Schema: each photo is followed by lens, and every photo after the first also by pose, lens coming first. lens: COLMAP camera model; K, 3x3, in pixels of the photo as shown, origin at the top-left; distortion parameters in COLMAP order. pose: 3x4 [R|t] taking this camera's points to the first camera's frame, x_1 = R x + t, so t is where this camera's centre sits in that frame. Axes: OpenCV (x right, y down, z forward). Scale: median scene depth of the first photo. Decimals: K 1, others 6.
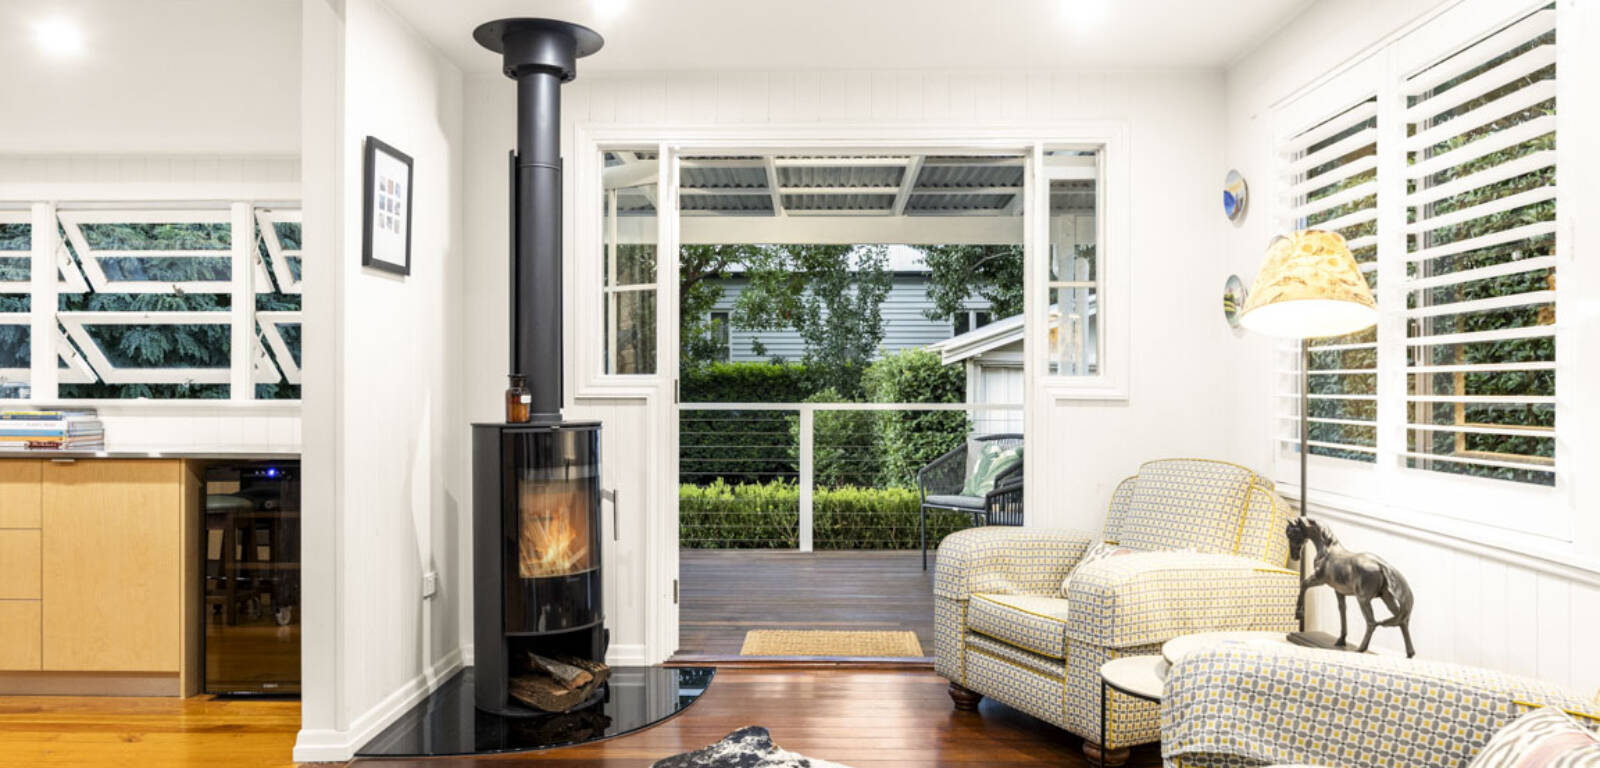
lens RADIAL K [[1097.8, 0, 797.3], [0, 1097.8, 385.2], [0, 0, 1]] dist [-0.004347, -0.001232]
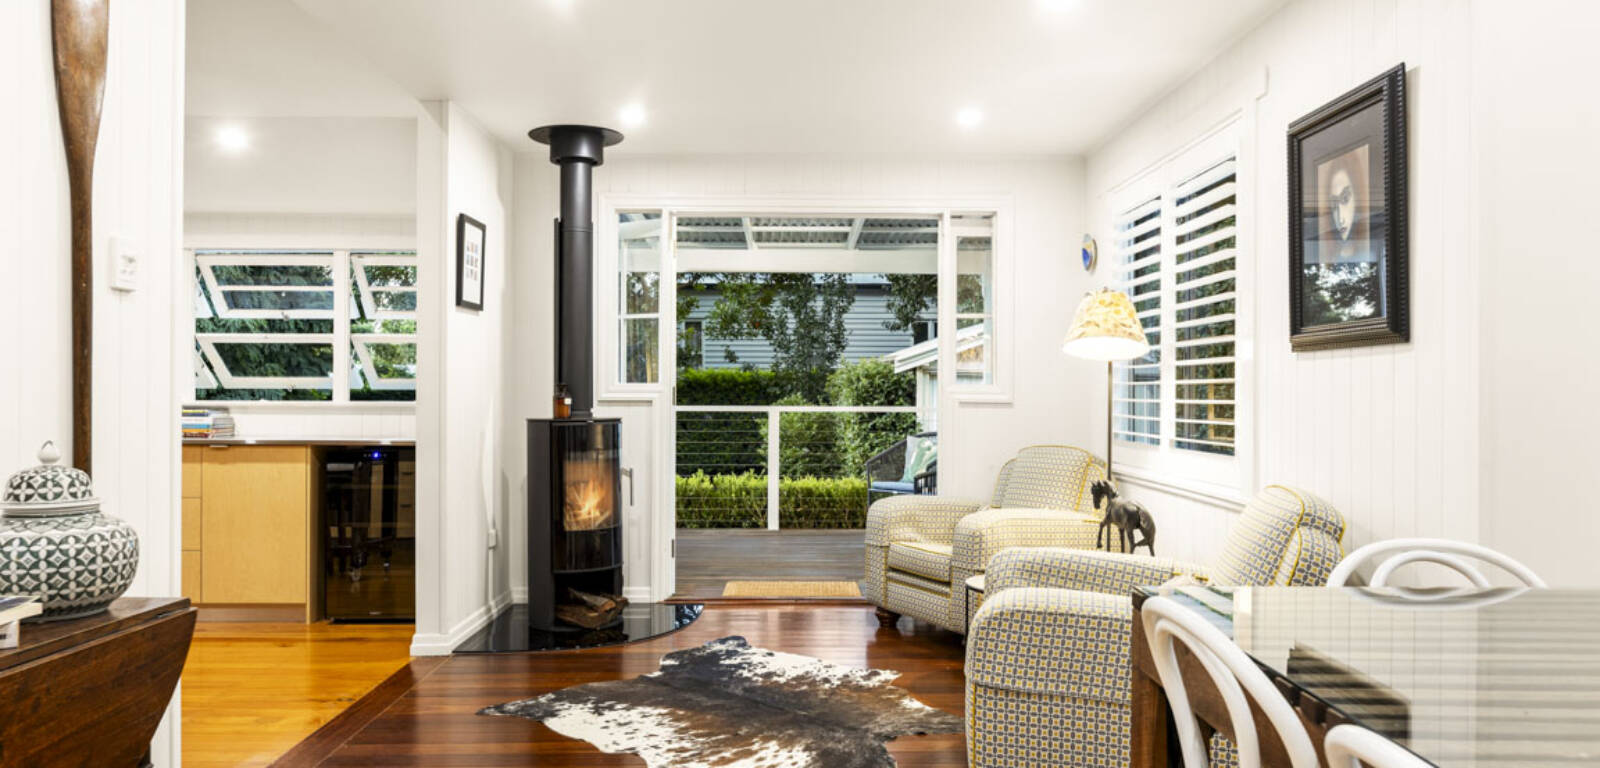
lens RADIAL K [[1097.8, 0, 802.0], [0, 1097.8, 377.7], [0, 0, 1]] dist [-0.004347, -0.001232]
pose [[0.999476, 0.002772, 0.032253, 0.000403], [-0.002410, 0.999934, -0.011233, -0.001759], [-0.032282, 0.011149, 0.999417, -0.346198]]
